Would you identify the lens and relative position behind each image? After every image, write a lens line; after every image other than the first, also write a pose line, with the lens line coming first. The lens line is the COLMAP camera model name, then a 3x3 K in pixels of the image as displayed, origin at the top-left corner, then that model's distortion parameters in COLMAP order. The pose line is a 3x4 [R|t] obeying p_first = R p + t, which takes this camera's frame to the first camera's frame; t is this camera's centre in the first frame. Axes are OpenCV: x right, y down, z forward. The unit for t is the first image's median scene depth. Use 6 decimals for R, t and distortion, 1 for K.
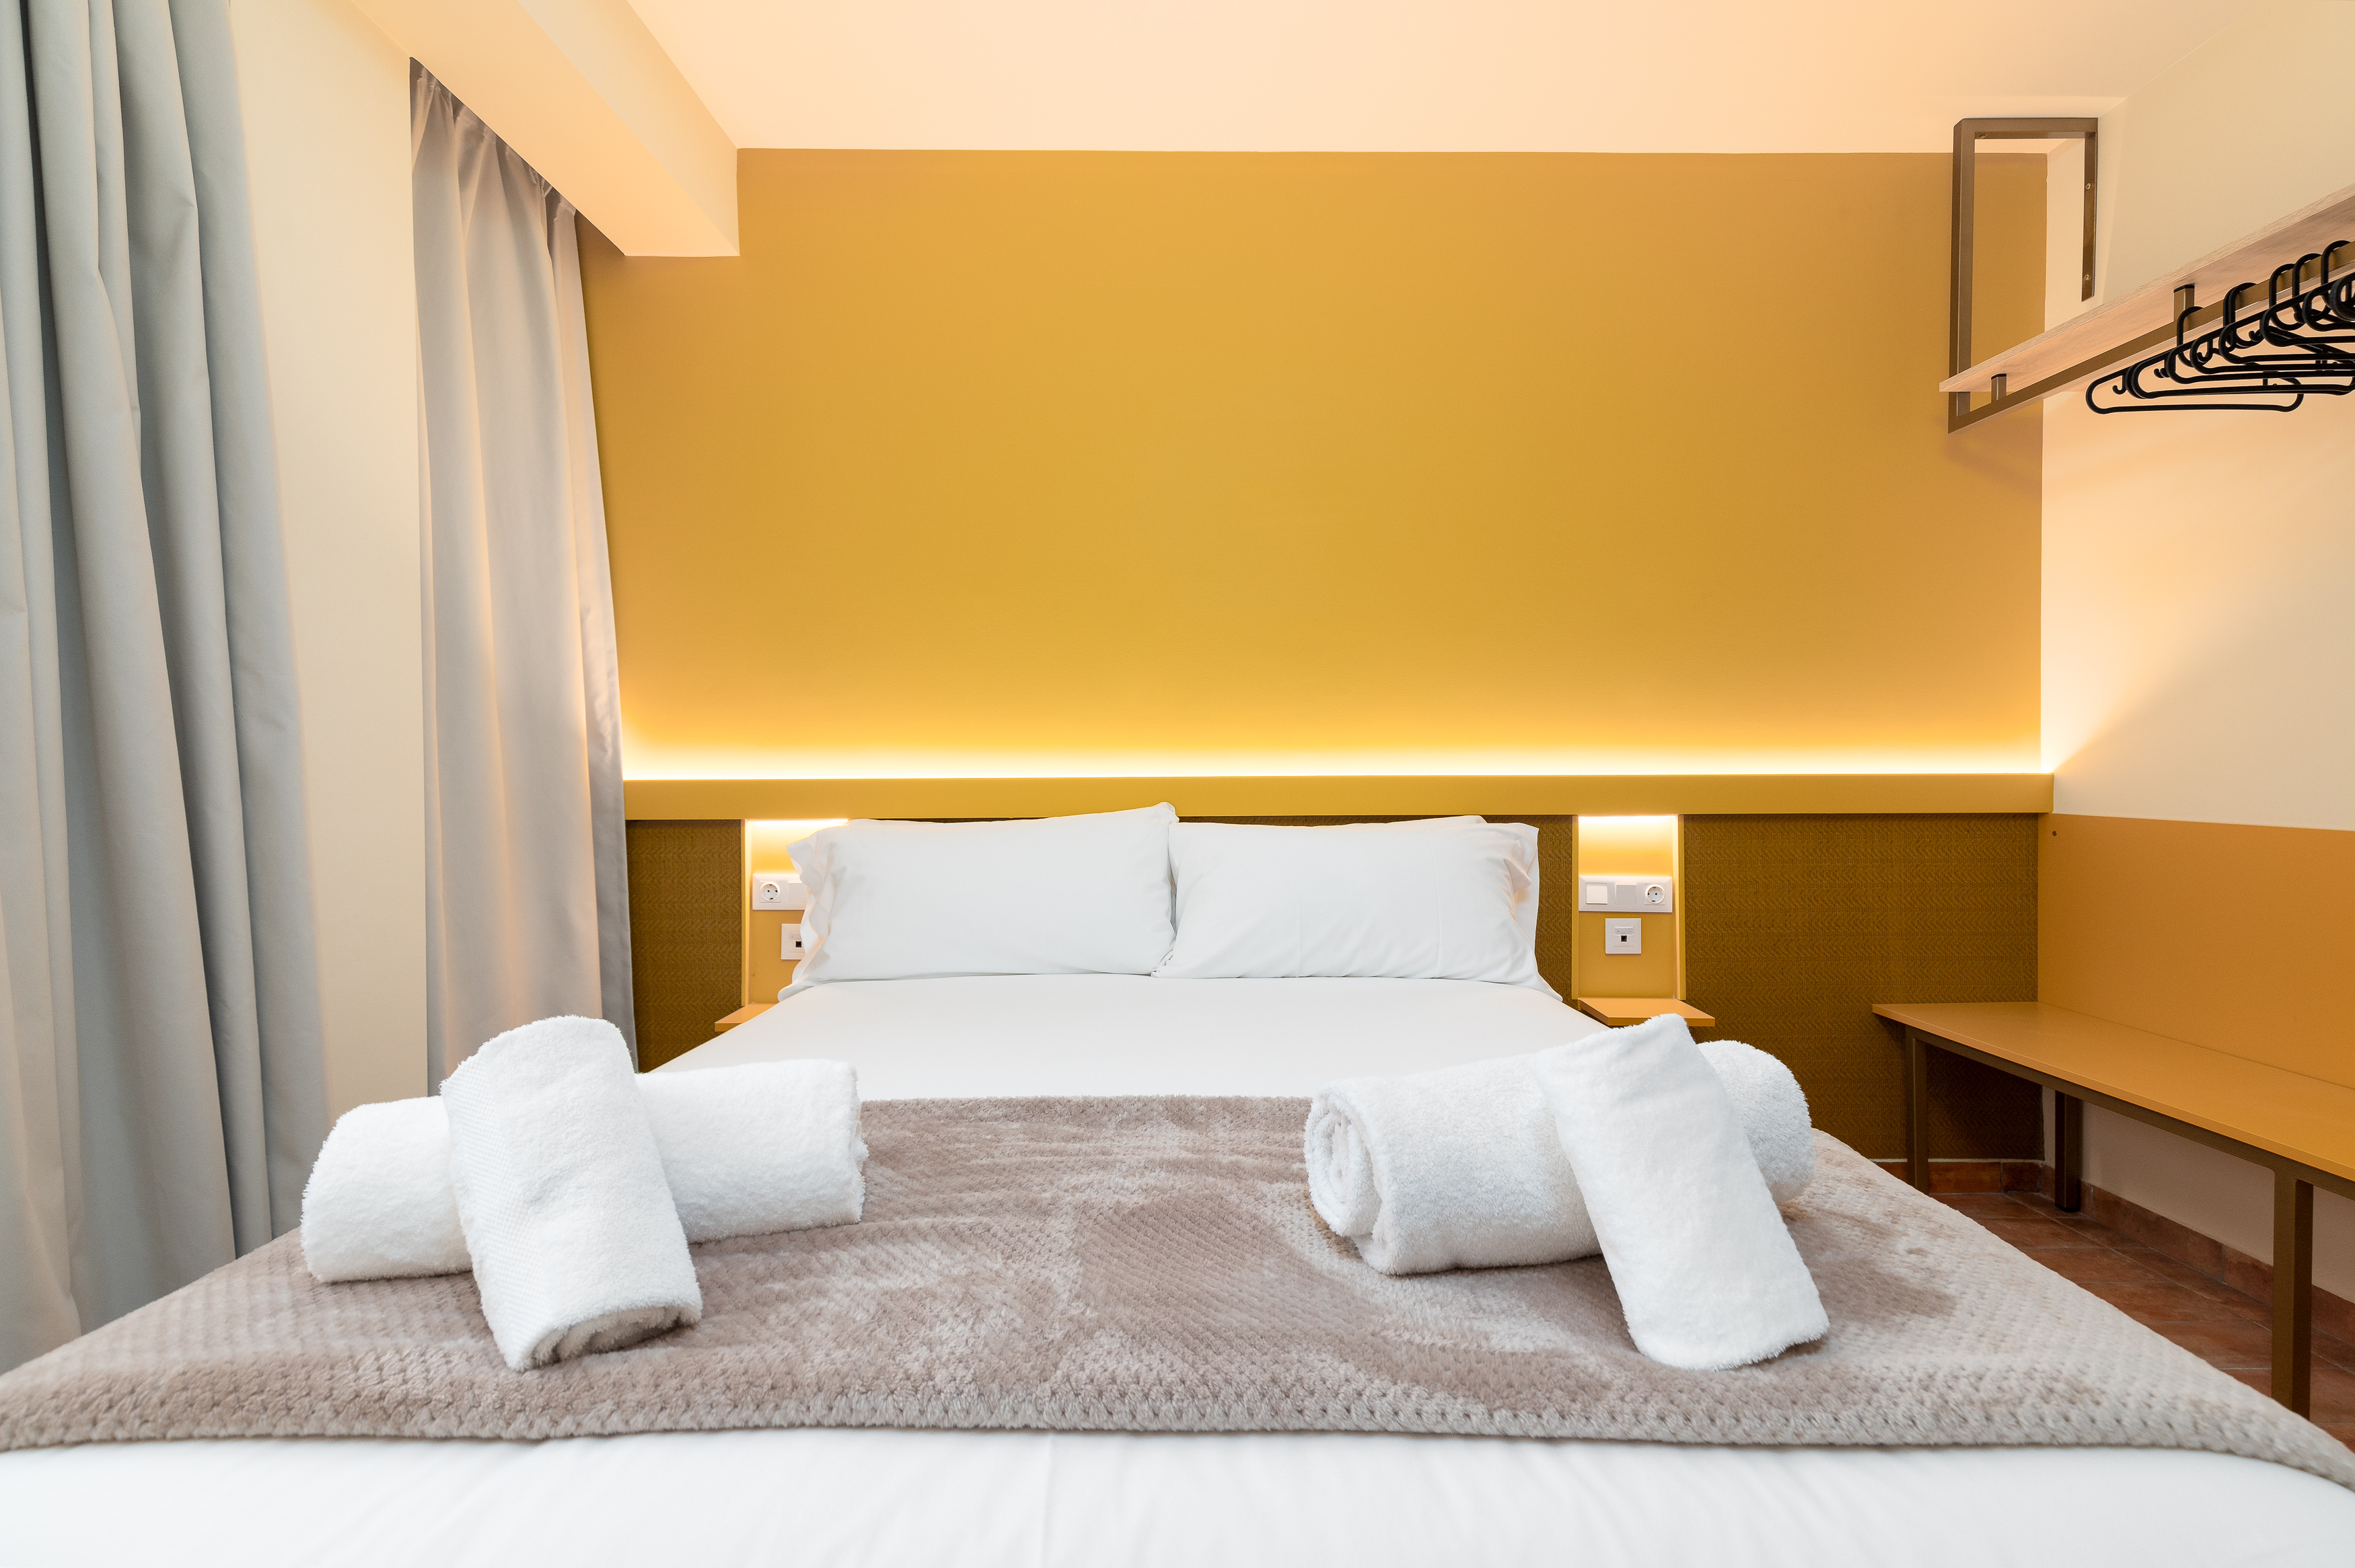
lens RADIAL K [[1069.2, 0, 1216.1], [0, 1069.2, 767.5], [0, 0, 1]] dist [0.007791, -0.001018]
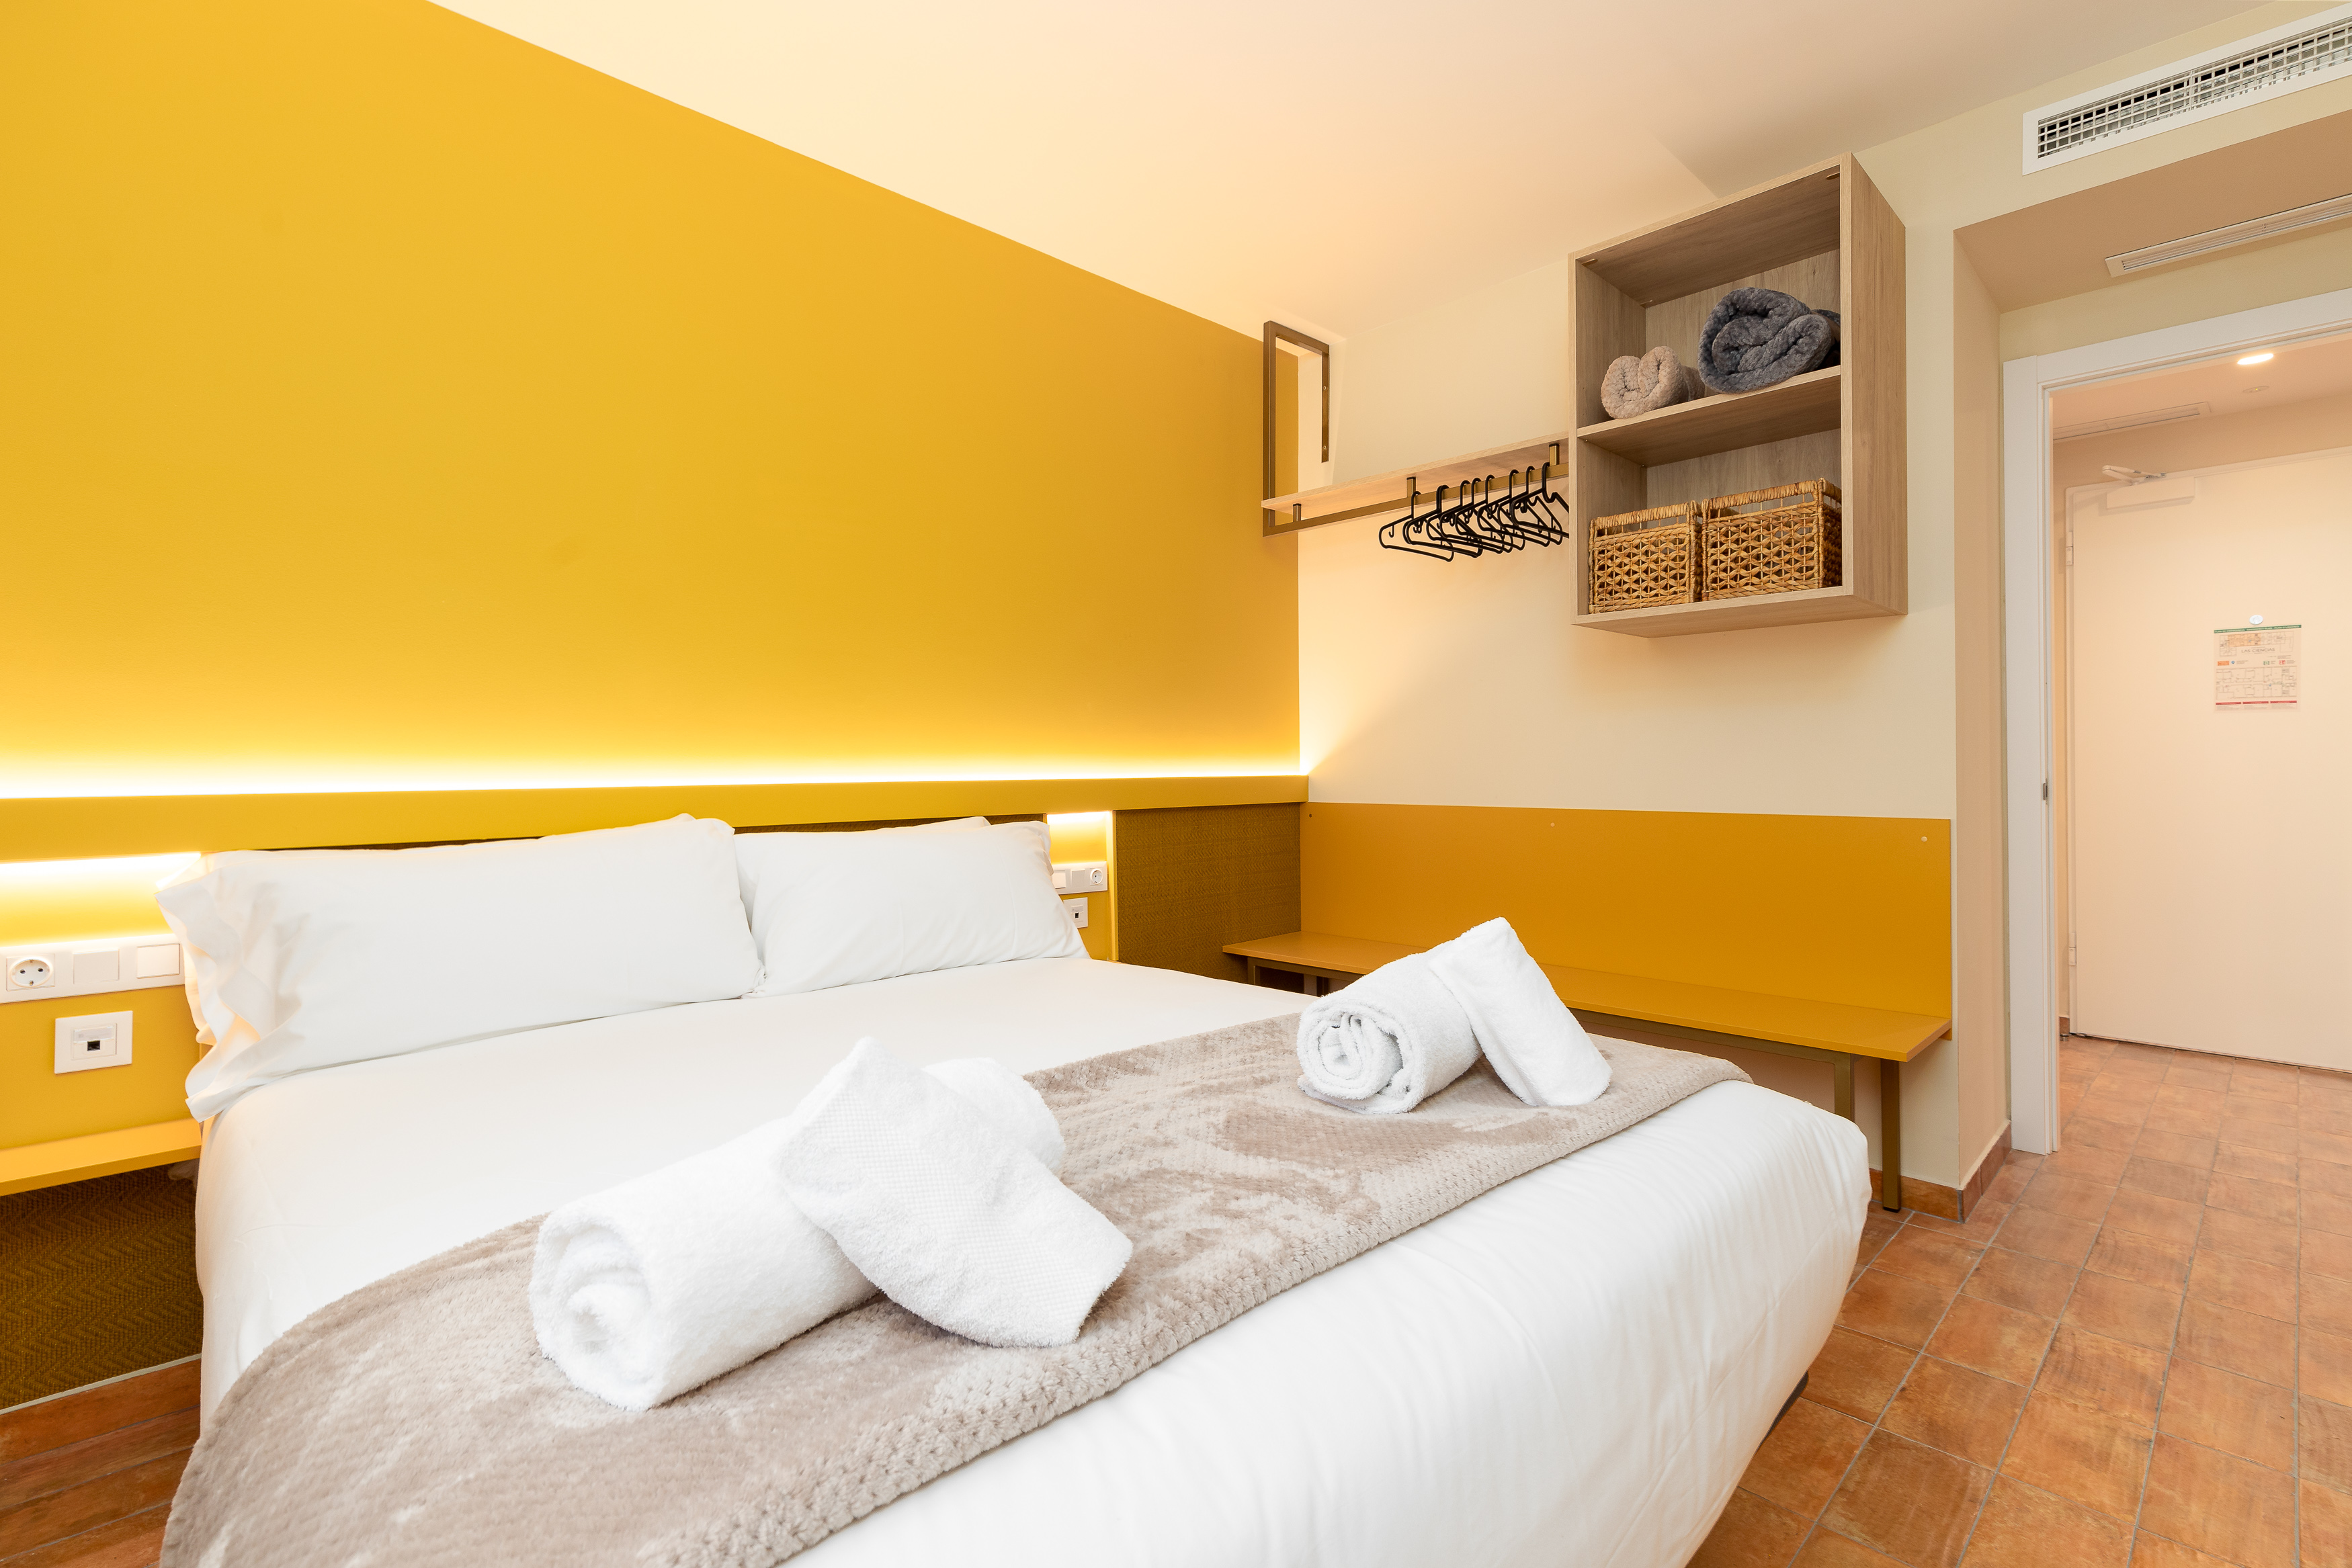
lens RADIAL K [[1076.3, 0, 1195.2], [0, 1076.3, 754.5], [0, 0, 1]] dist [0.008586, -0.000958]
pose [[0.725891, 0.005113, 0.687791, -0.366048], [0.009440, 0.999804, -0.017395, 0.001778], [-0.687745, 0.019120, 0.725700, 0.031270]]
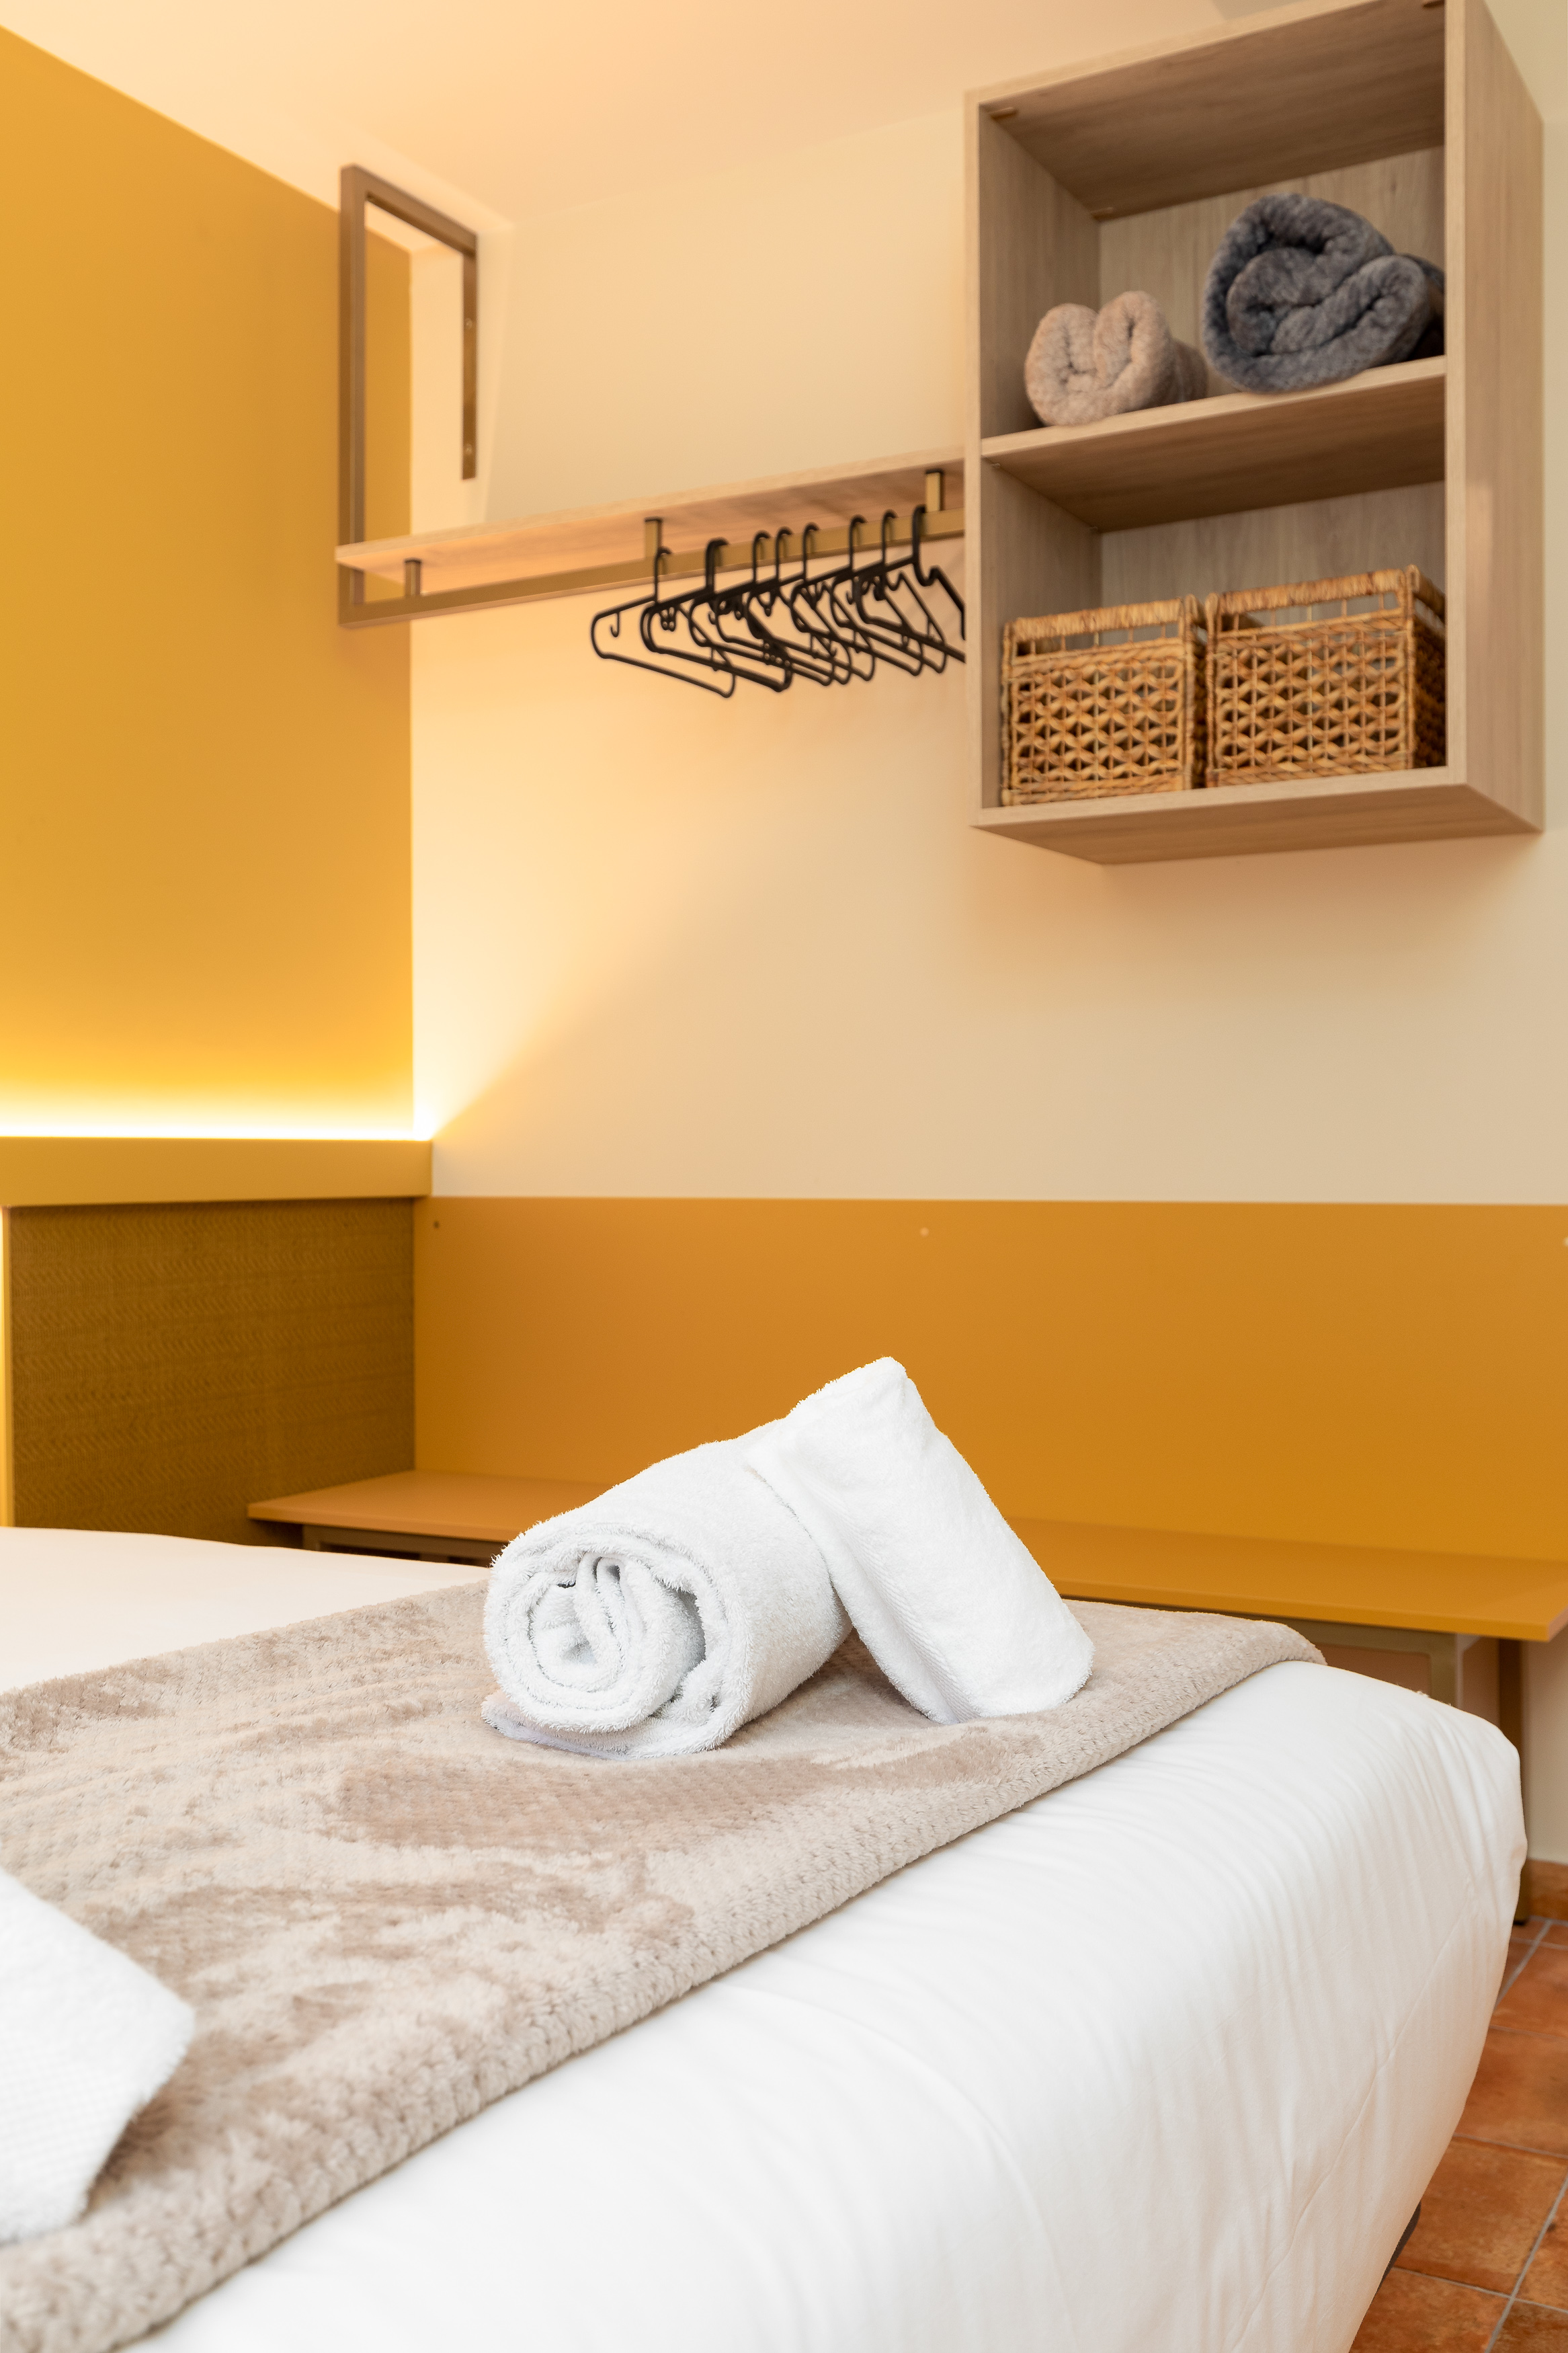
lens RADIAL K [[2249.6, 0, 800.4], [0, 2249.6, 1136.1], [0, 0, 1]] dist [0.008306, -0.000062]
pose [[0.506251, 0.005001, 0.862372, -0.376630], [0.012421, 0.999837, -0.013089, 0.026877], [-0.862297, 0.017338, 0.506107, 0.052396]]
